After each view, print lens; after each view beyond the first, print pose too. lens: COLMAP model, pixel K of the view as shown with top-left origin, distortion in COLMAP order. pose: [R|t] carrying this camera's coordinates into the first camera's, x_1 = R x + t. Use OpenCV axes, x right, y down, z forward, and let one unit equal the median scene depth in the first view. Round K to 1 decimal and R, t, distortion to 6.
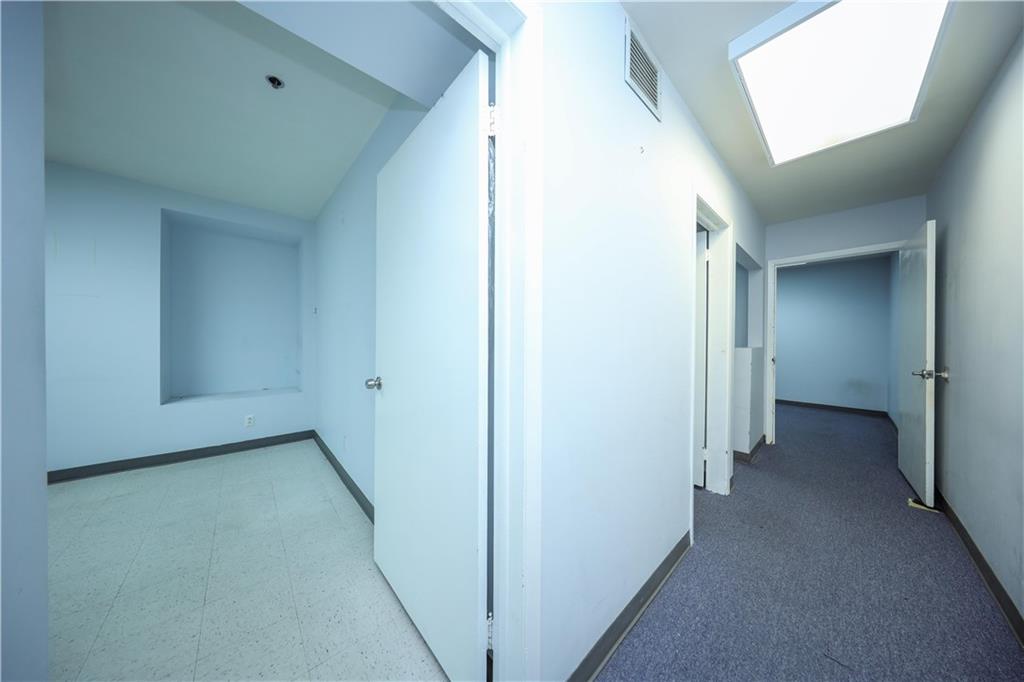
lens RADIAL K [[296.5, 0, 511.9], [0, 296.5, 342.2], [0, 0, 1]] dist [0.000687, -0.000028]
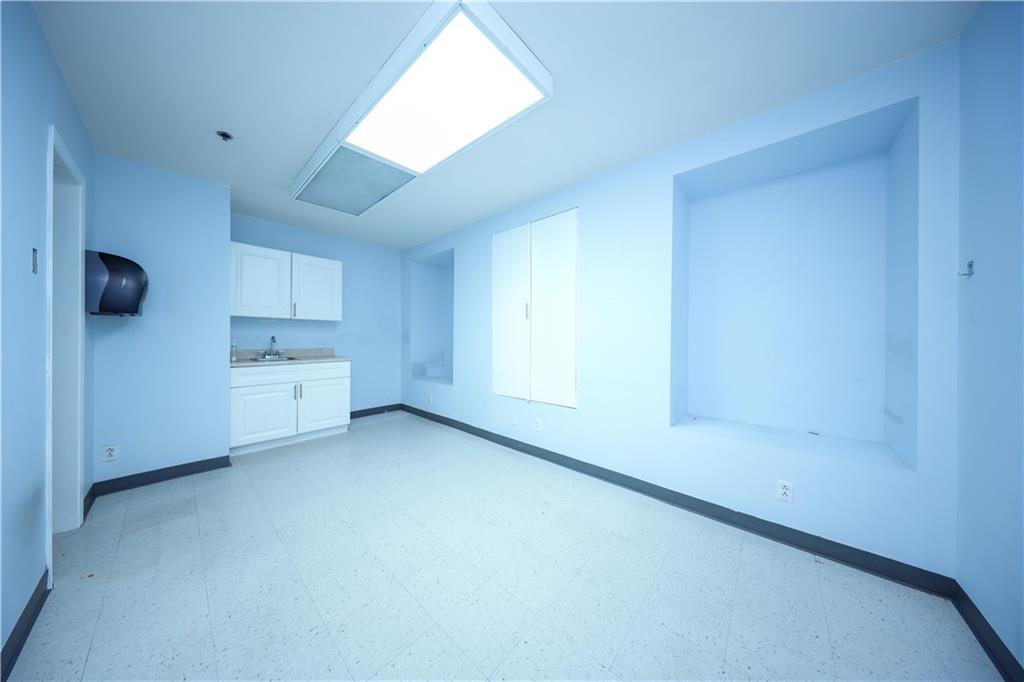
lens RADIAL K [[296.5, 0, 517.6], [0, 296.5, 341.7], [0, 0, 1]] dist [0.000687, -0.000028]
pose [[0.112729, 0.000057, -0.993626, -0.439825], [-0.020622, 0.999785, -0.002283, -0.000066], [0.993412, 0.020748, 0.112706, 0.491717]]
